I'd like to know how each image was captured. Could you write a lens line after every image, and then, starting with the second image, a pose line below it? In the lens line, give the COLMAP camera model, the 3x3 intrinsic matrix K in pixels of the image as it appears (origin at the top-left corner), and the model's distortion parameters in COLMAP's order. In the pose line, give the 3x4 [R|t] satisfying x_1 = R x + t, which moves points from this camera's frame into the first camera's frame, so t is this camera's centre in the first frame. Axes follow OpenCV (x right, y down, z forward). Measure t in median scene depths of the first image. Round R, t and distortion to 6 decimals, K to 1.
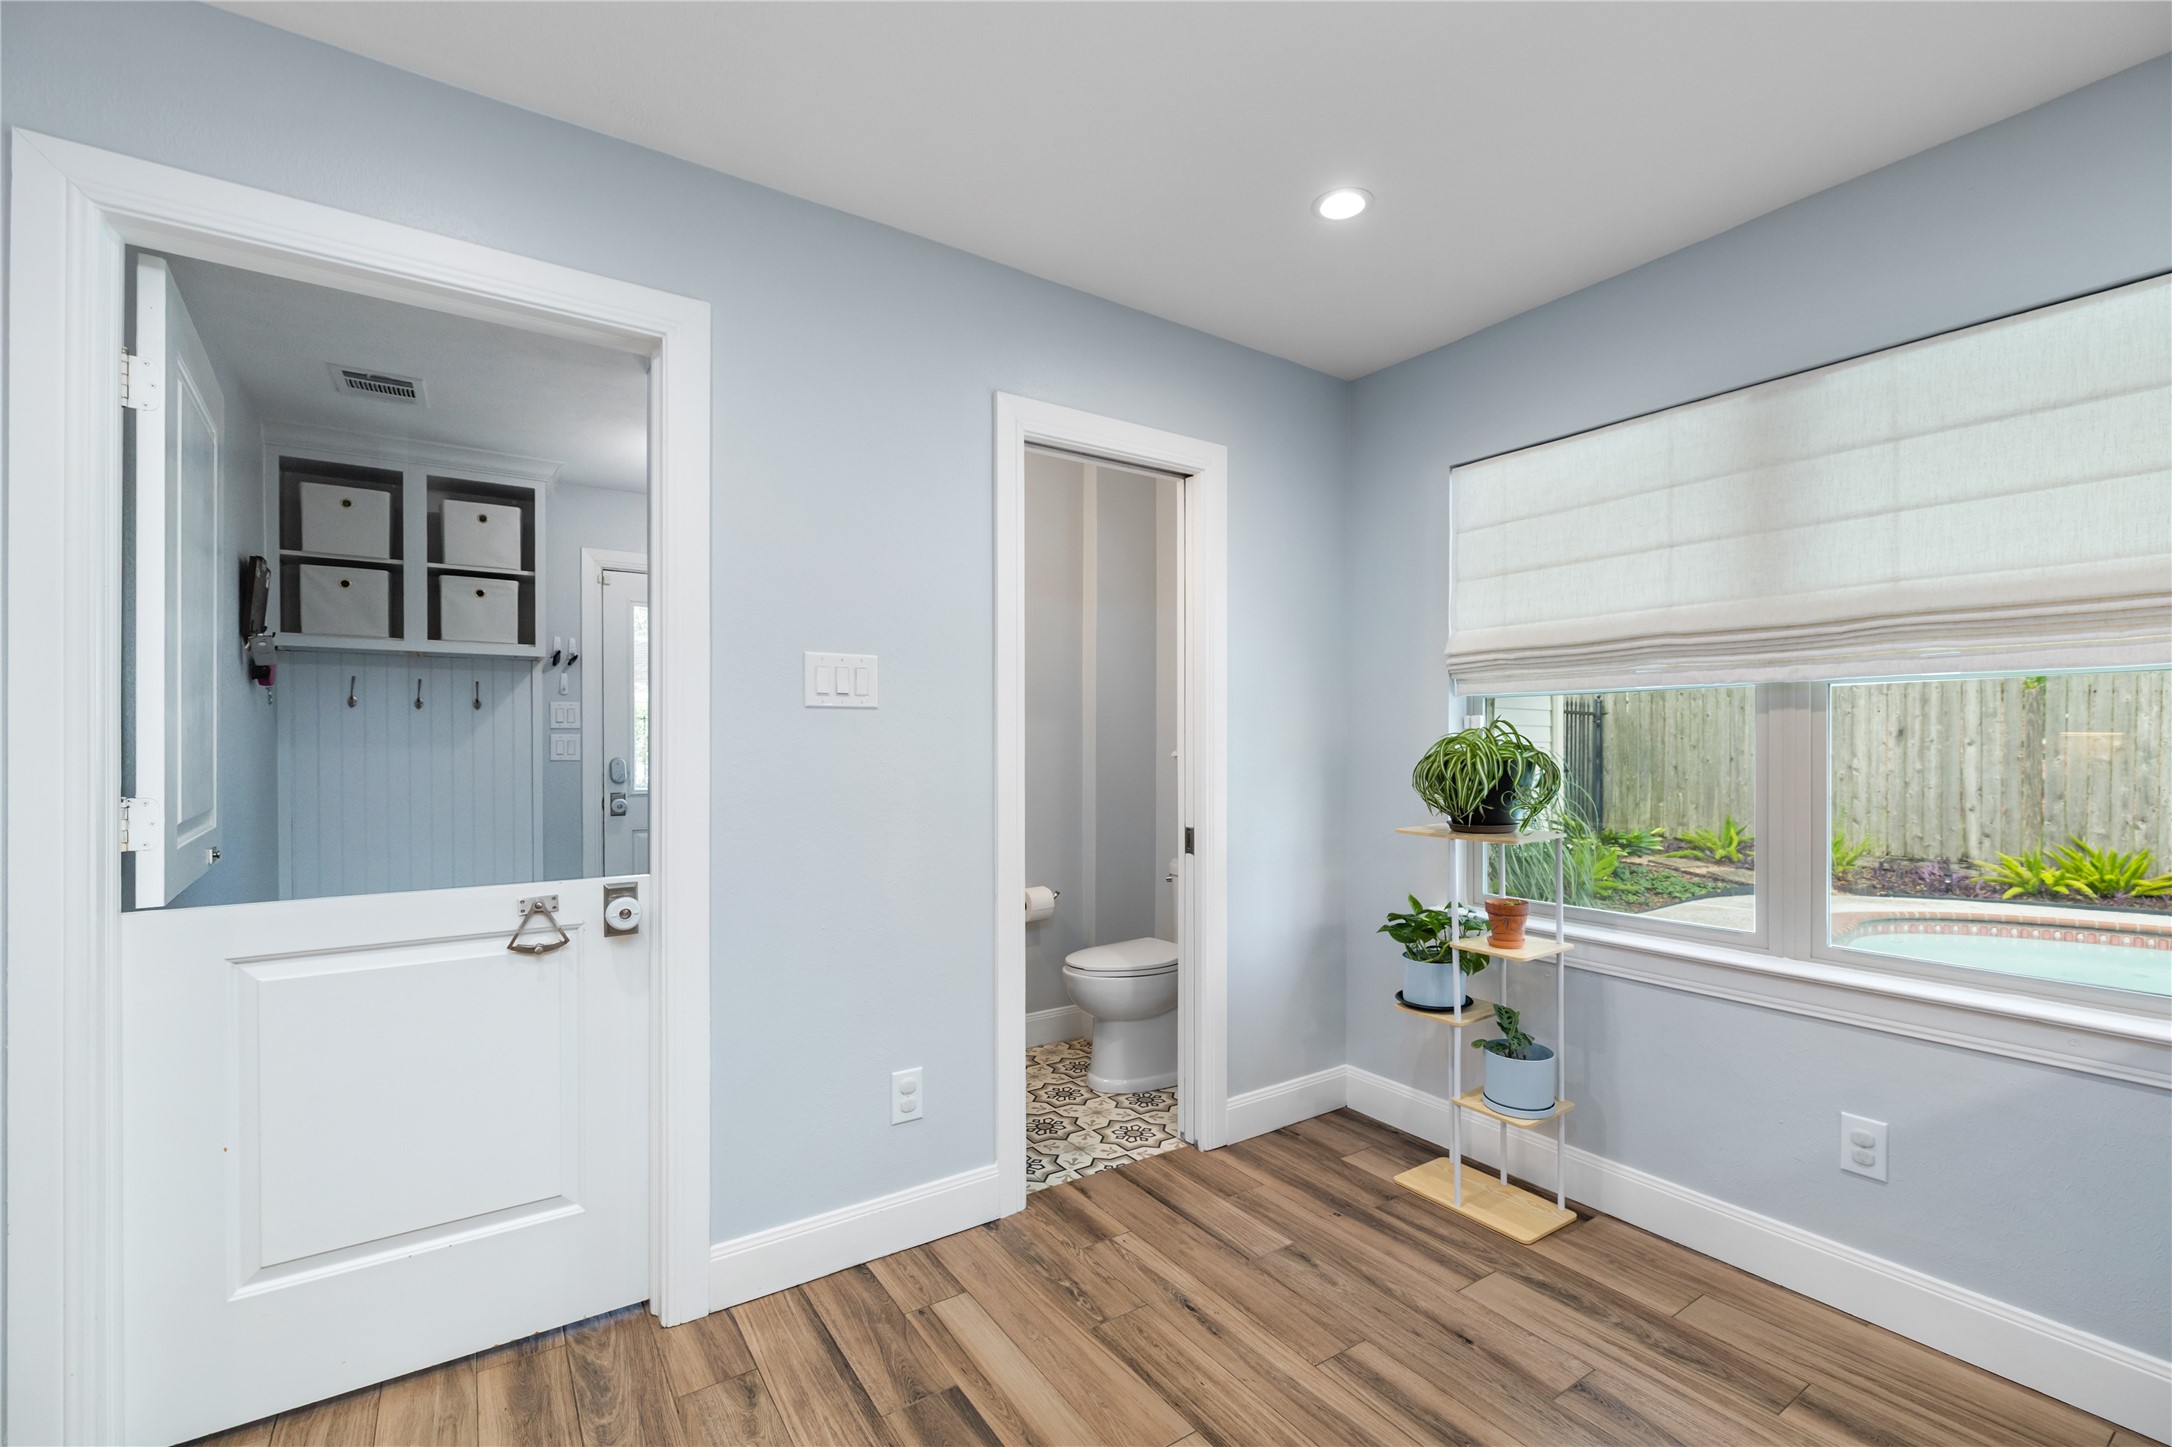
lens RADIAL K [[921.6, 0, 1079.7], [0, 921.6, 740.3], [0, 0, 1]] dist [0.004179, 0.000091]
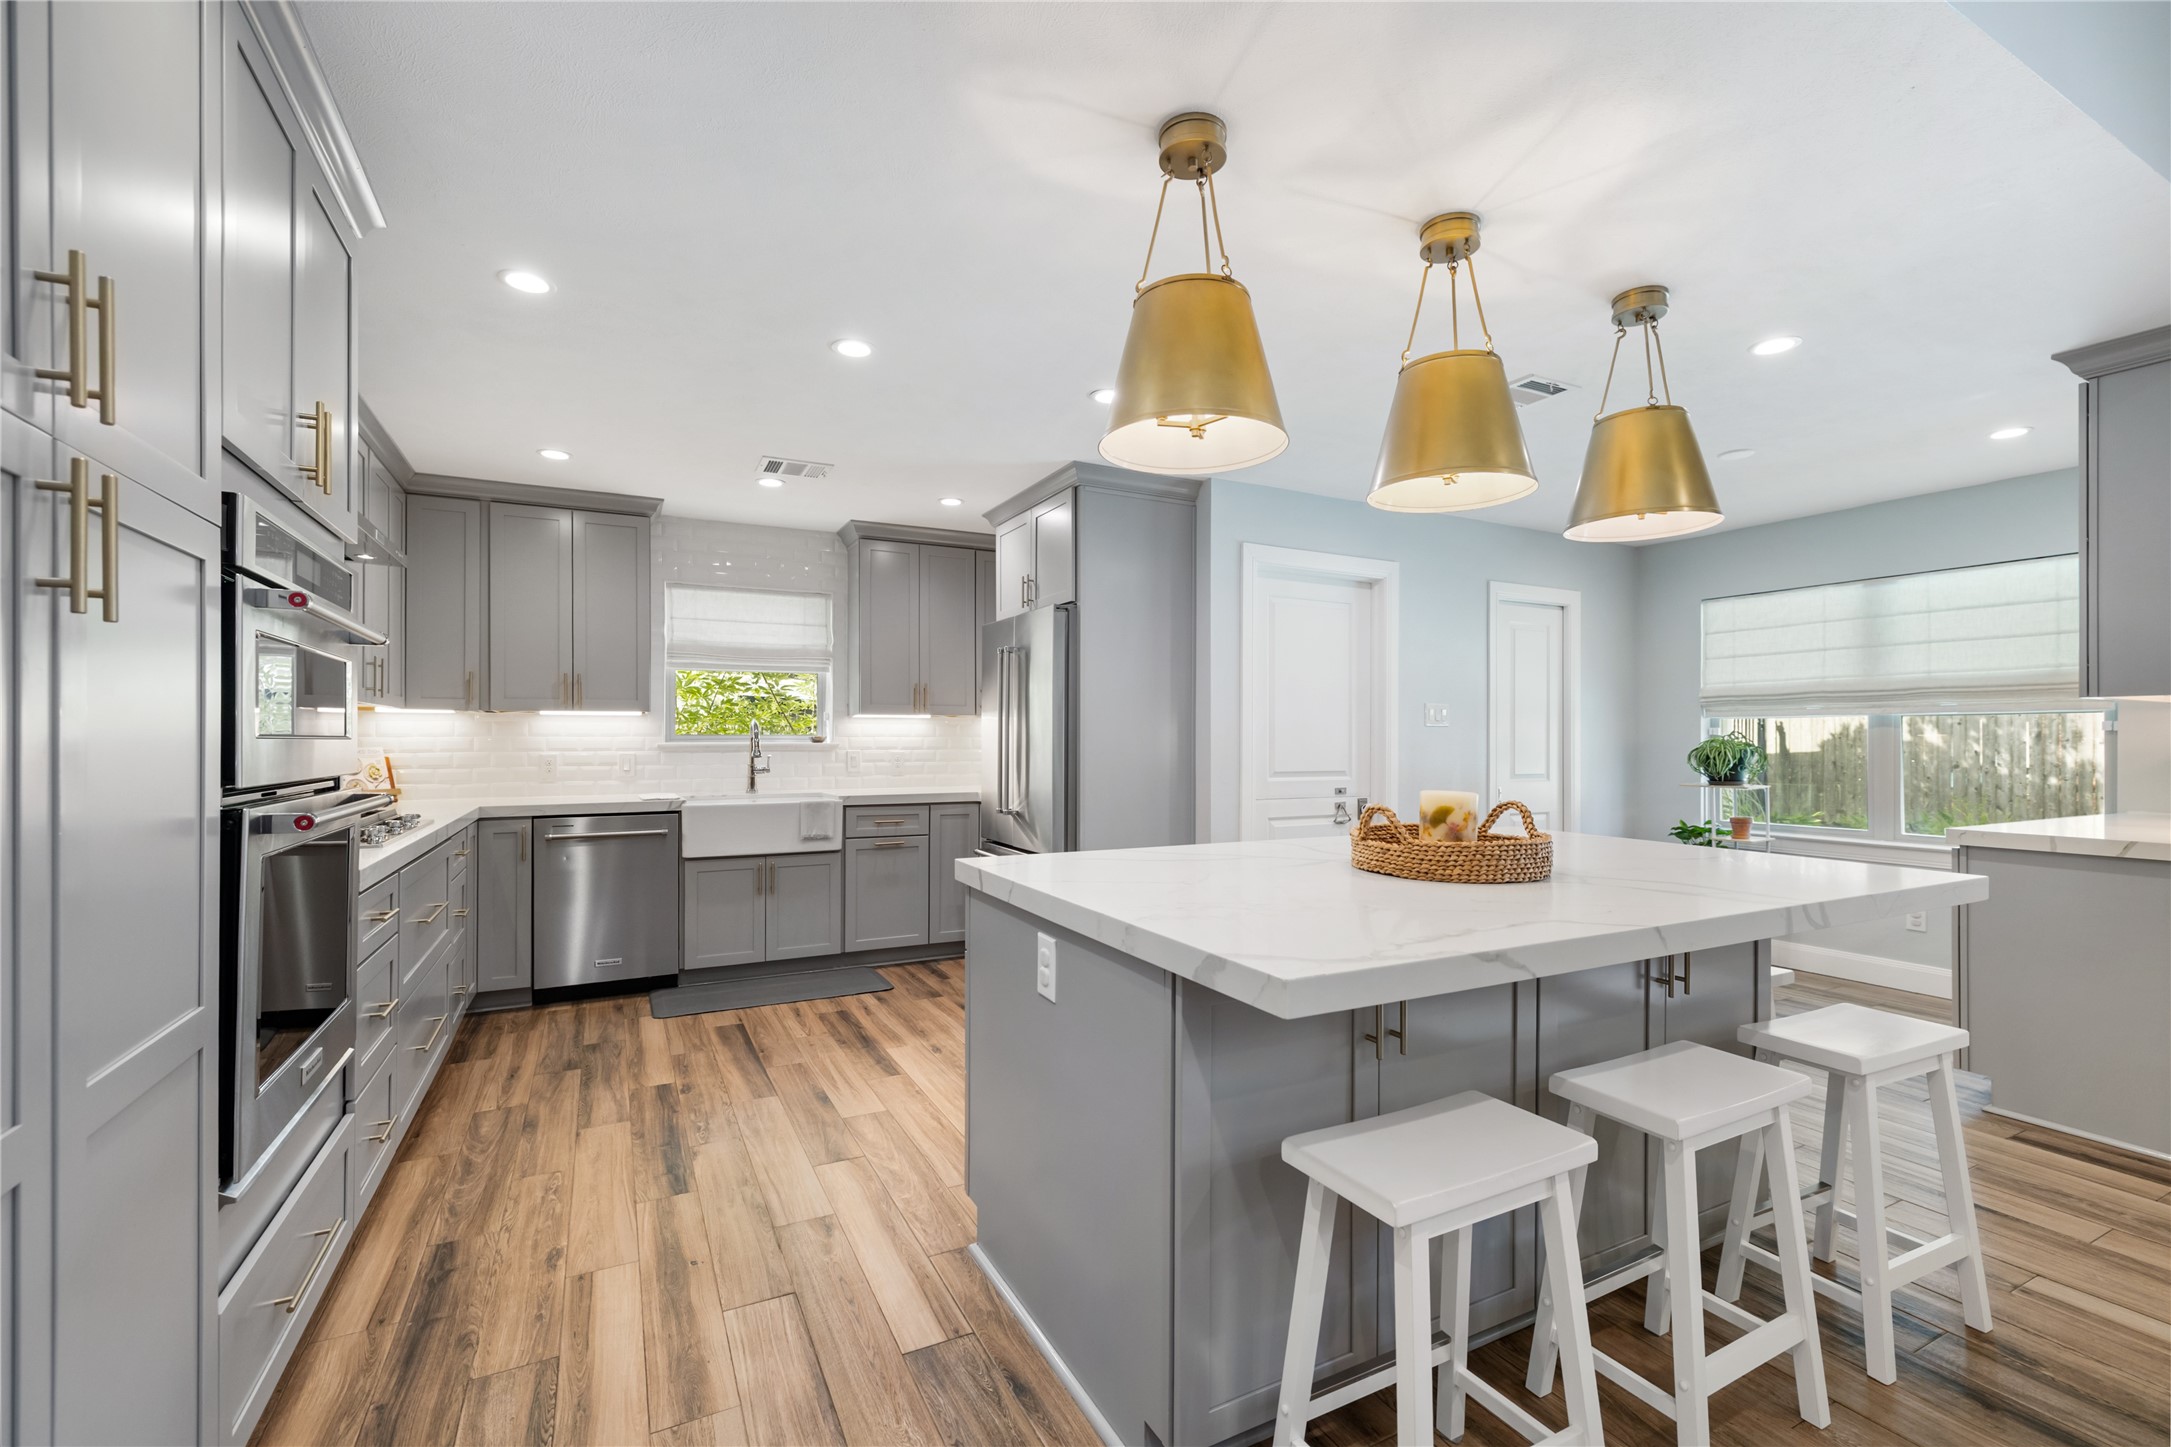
lens RADIAL K [[921.2, 0, 1089.5], [0, 921.2, 722.7], [0, 0, 1]] dist [0.004179, 0.000091]
pose [[0.994219, 0.001612, -0.107356, -0.787837], [-0.003157, 0.999894, -0.014222, -0.006985], [0.107322, 0.014479, 0.994119, -1.252110]]
